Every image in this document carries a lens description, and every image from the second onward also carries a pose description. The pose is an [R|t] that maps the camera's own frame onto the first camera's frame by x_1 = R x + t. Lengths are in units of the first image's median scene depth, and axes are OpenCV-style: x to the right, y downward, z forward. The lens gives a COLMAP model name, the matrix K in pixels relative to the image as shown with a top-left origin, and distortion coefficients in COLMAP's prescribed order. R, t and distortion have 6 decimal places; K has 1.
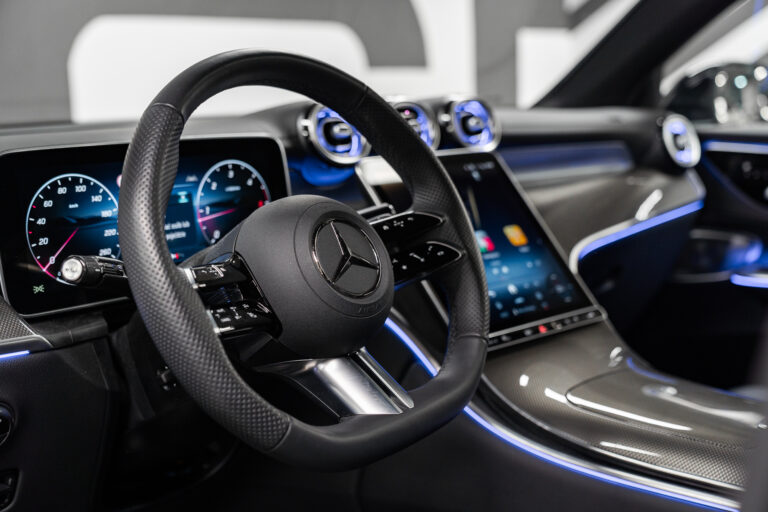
lens RADIAL K [[1066.4, 0, 383.9], [0, 1066.4, 253.6], [0, 0, 1]] dist [0.003694, 0.000000]
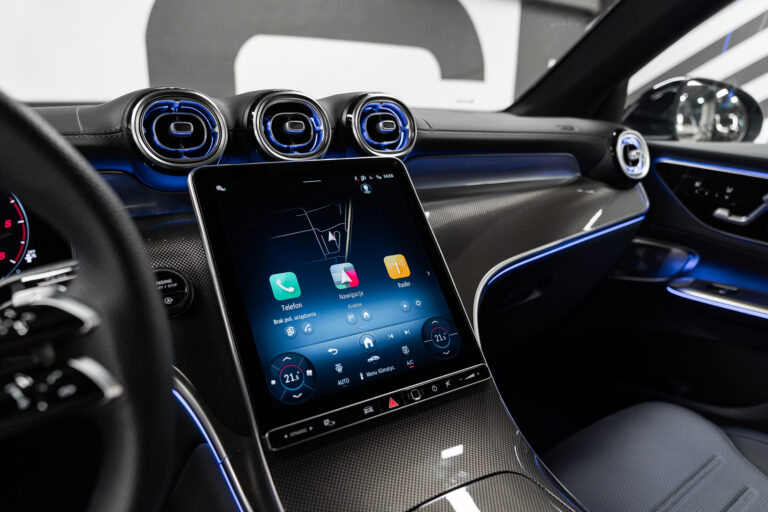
lens RADIAL K [[545.9, 0, 388.7], [0, 545.9, 254.3], [0, 0, 1]] dist [-0.001553, 0.009369]
pose [[0.983307, 0.099095, -0.152602, 0.146867], [-0.078316, 0.987521, 0.136633, -0.068251], [0.164237, -0.122401, 0.978797, 0.467238]]
